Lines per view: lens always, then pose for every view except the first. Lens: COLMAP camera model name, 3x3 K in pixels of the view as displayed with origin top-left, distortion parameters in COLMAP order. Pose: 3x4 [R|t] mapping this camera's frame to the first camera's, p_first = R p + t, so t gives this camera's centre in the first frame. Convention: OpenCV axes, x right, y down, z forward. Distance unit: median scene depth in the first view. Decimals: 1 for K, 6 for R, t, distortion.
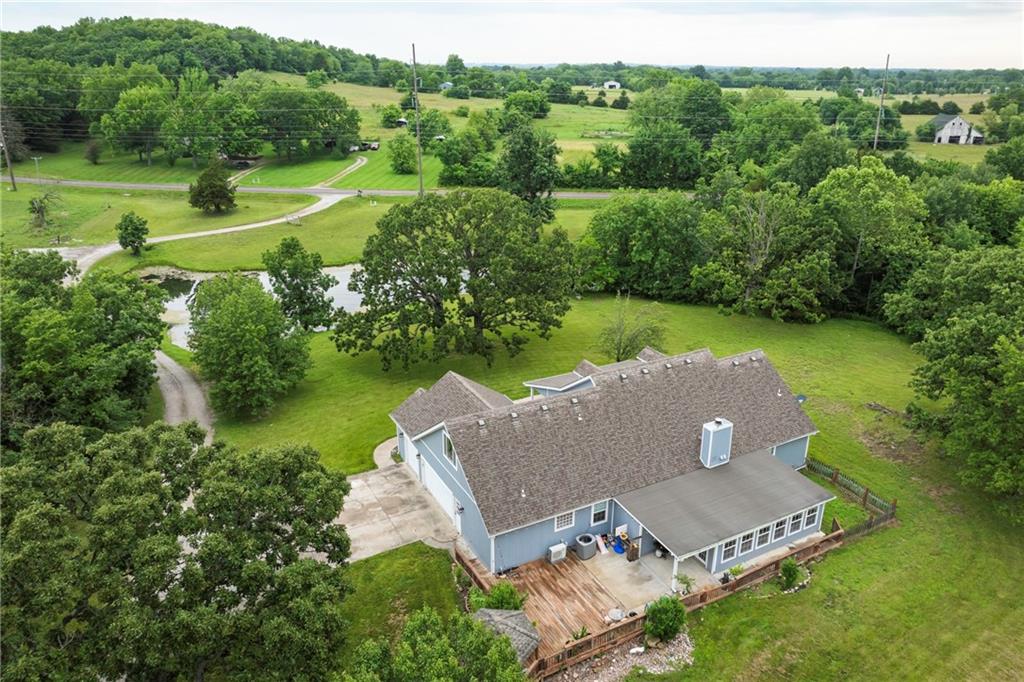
lens RADIAL K [[724.3, 0, 513.5], [0, 724.3, 340.0], [0, 0, 1]] dist [-0.038480, 0.008674]
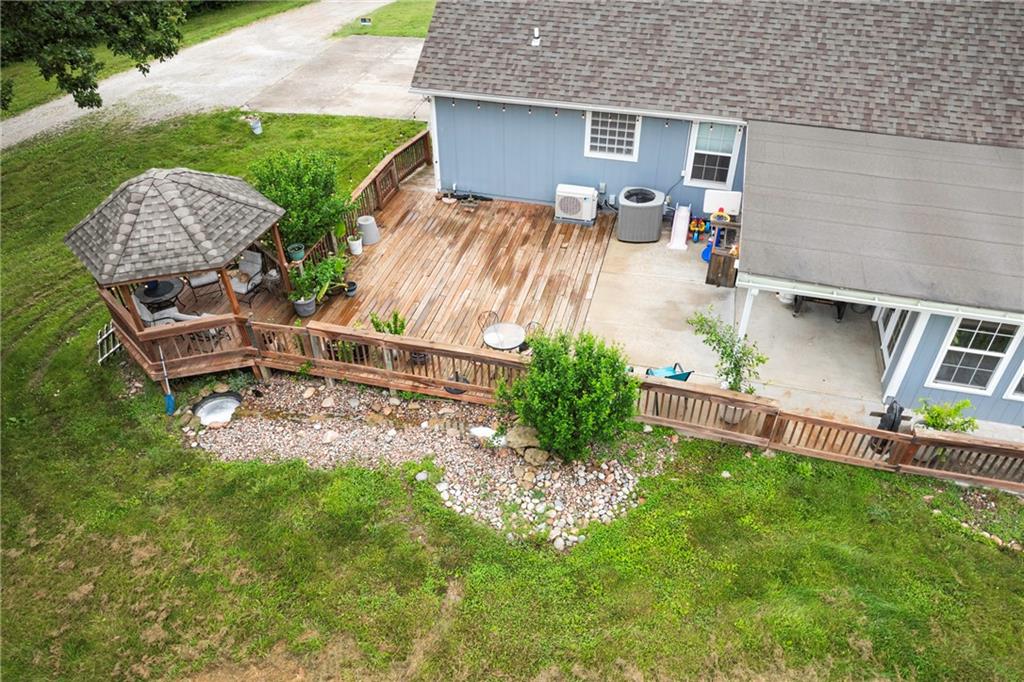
lens RADIAL K [[724.3, 0, 515.0], [0, 724.3, 339.3], [0, 0, 1]] dist [-0.038480, 0.008674]
pose [[0.740912, 0.425171, -0.519883, 0.314763], [-0.241212, 0.890907, 0.384839, 0.218044], [0.626790, -0.159730, 0.762640, 0.659307]]
